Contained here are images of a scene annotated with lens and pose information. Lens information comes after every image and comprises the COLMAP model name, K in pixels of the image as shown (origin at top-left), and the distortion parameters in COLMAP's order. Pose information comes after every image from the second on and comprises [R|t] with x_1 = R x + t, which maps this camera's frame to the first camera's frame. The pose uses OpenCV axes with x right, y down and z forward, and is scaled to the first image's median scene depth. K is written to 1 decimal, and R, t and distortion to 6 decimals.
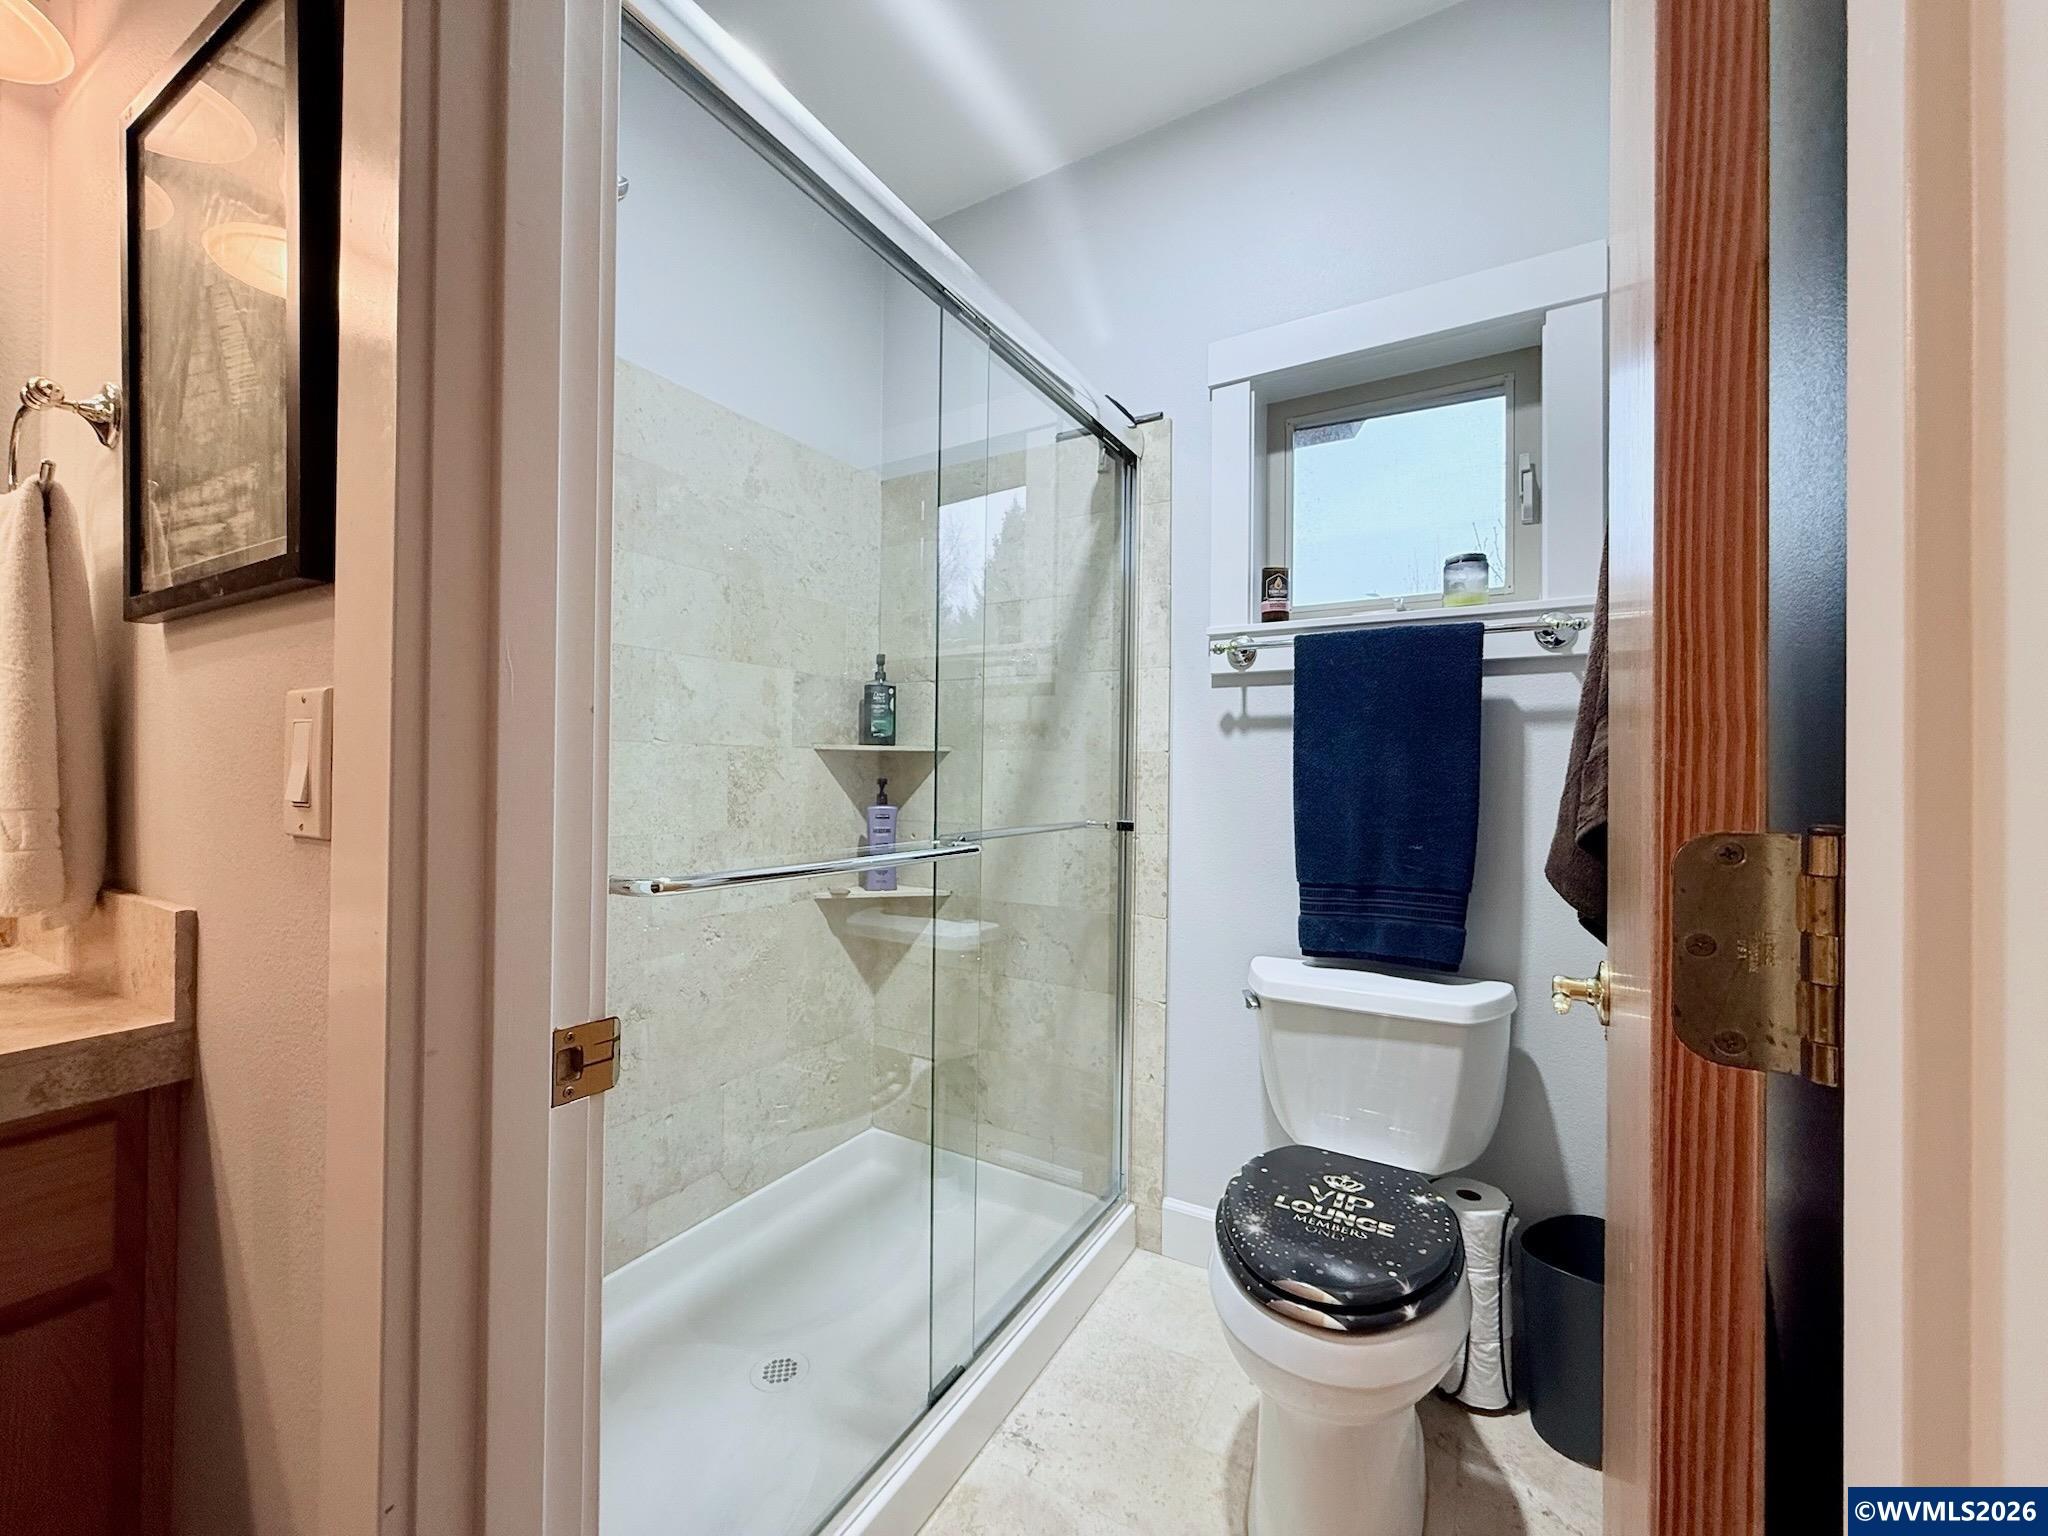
lens RADIAL K [[820.6, 0, 1026.1], [0, 820.6, 771.1], [0, 0, 1]] dist [0.001380, -0.000973]
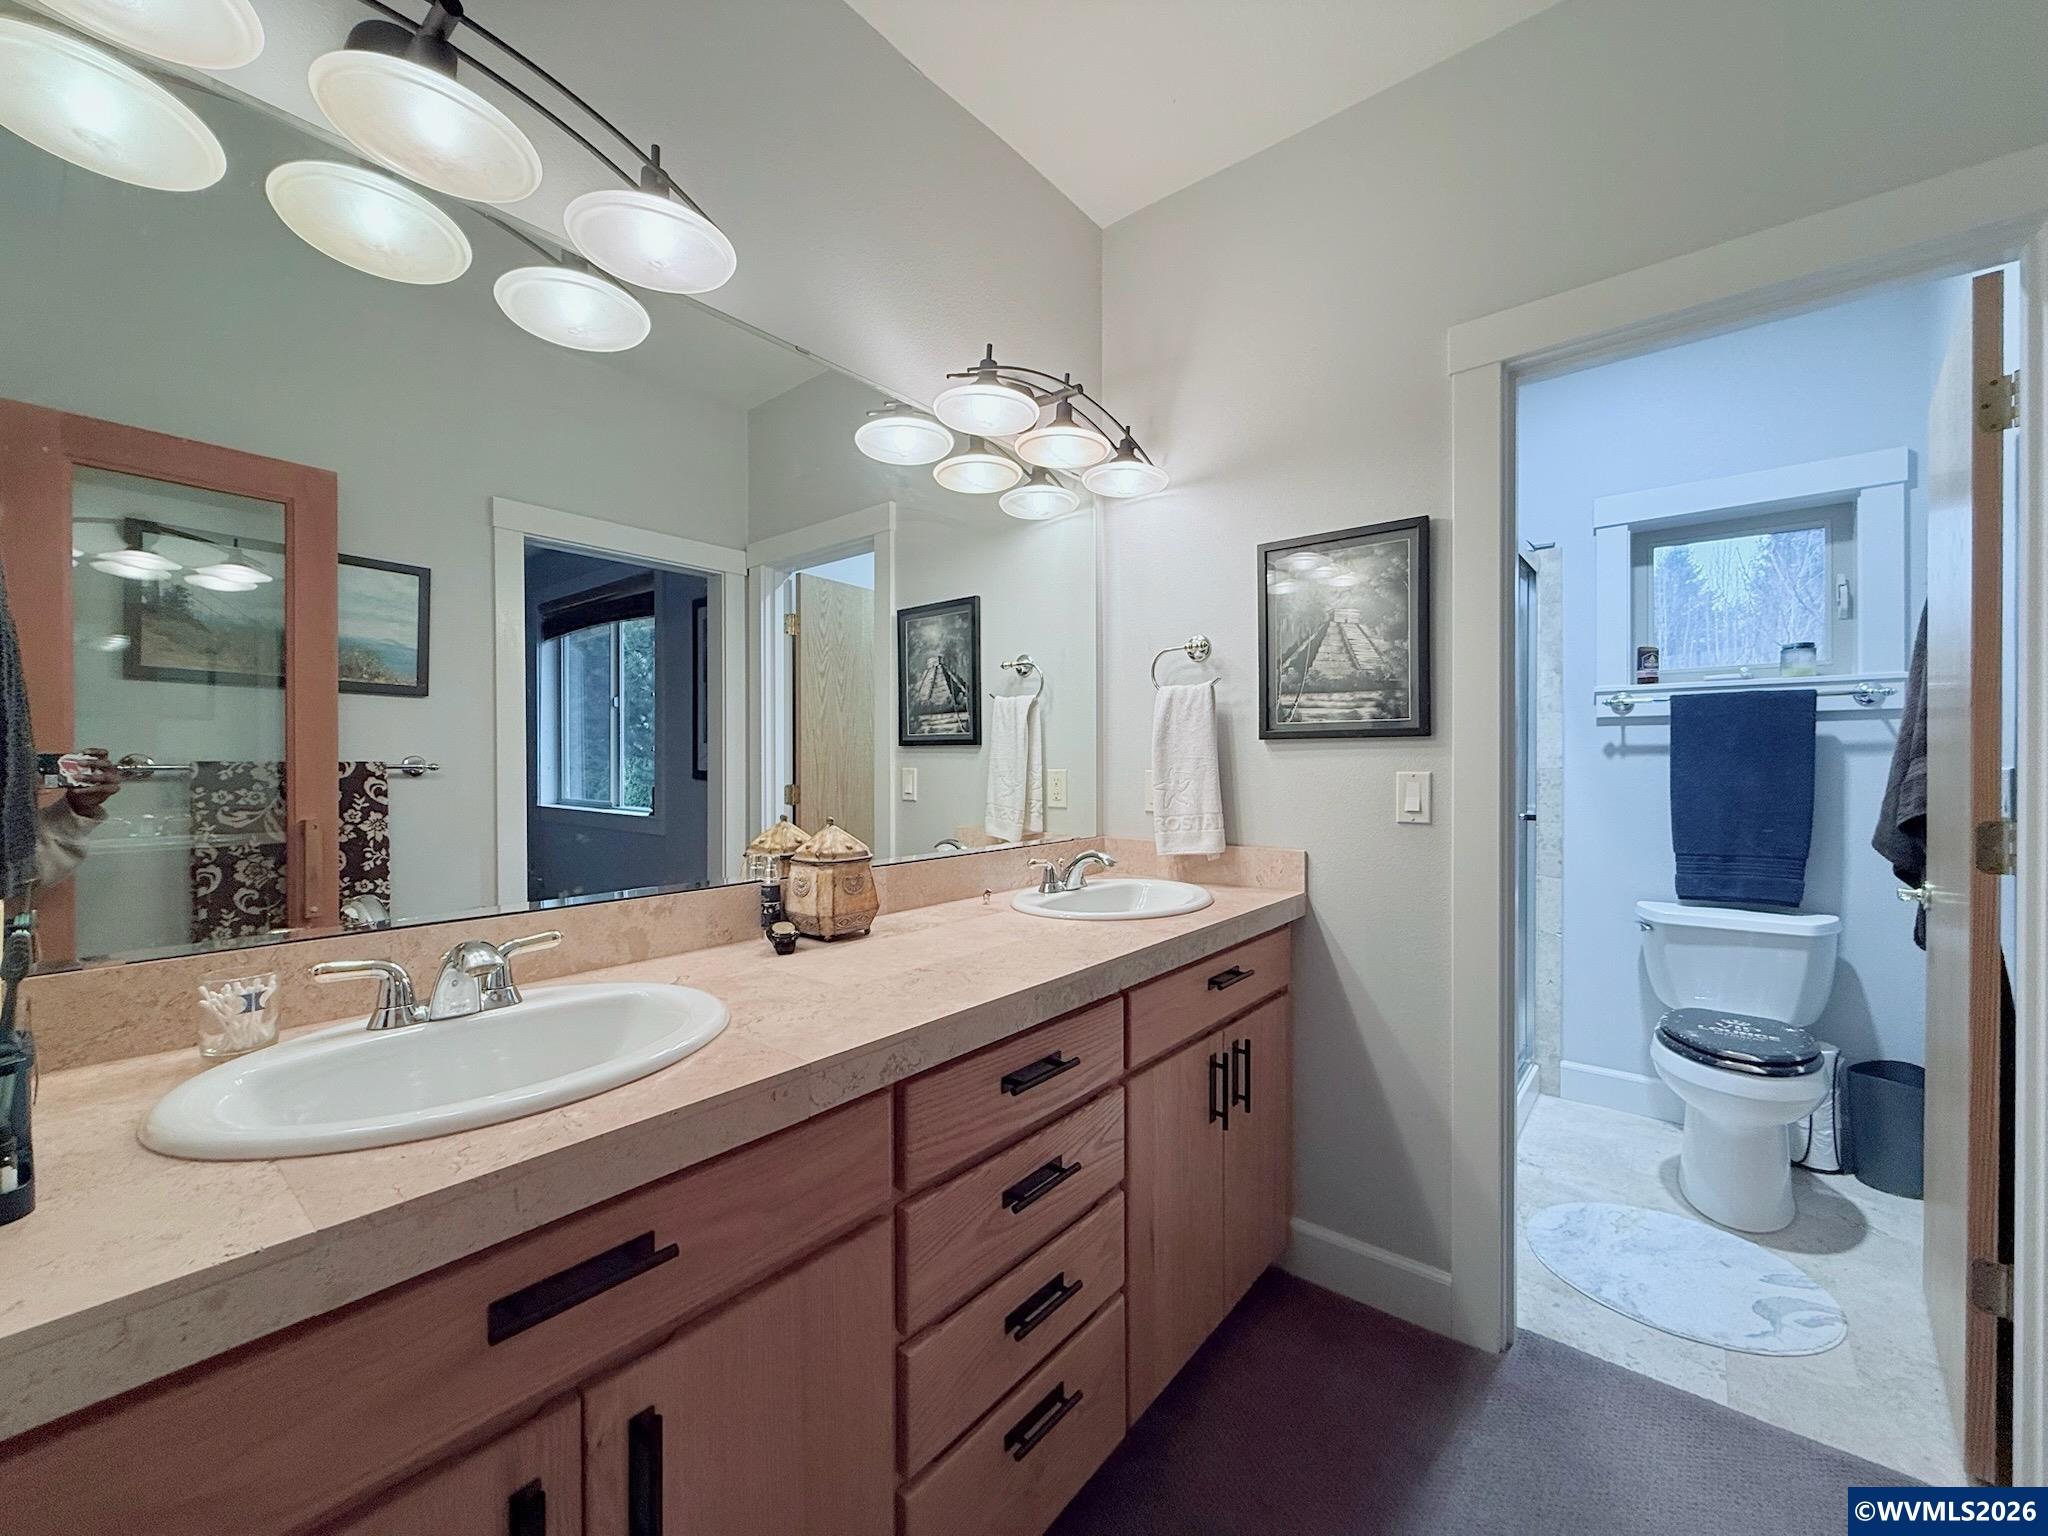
lens RADIAL K [[820.6, 0, 1022.9], [0, 820.6, 770.4], [0, 0, 1]] dist [0.001380, -0.000973]
pose [[0.986056, -0.009067, -0.166166, -0.662064], [0.010989, 0.999883, 0.010651, -0.055236], [0.166050, -0.012328, 0.986040, -0.785455]]
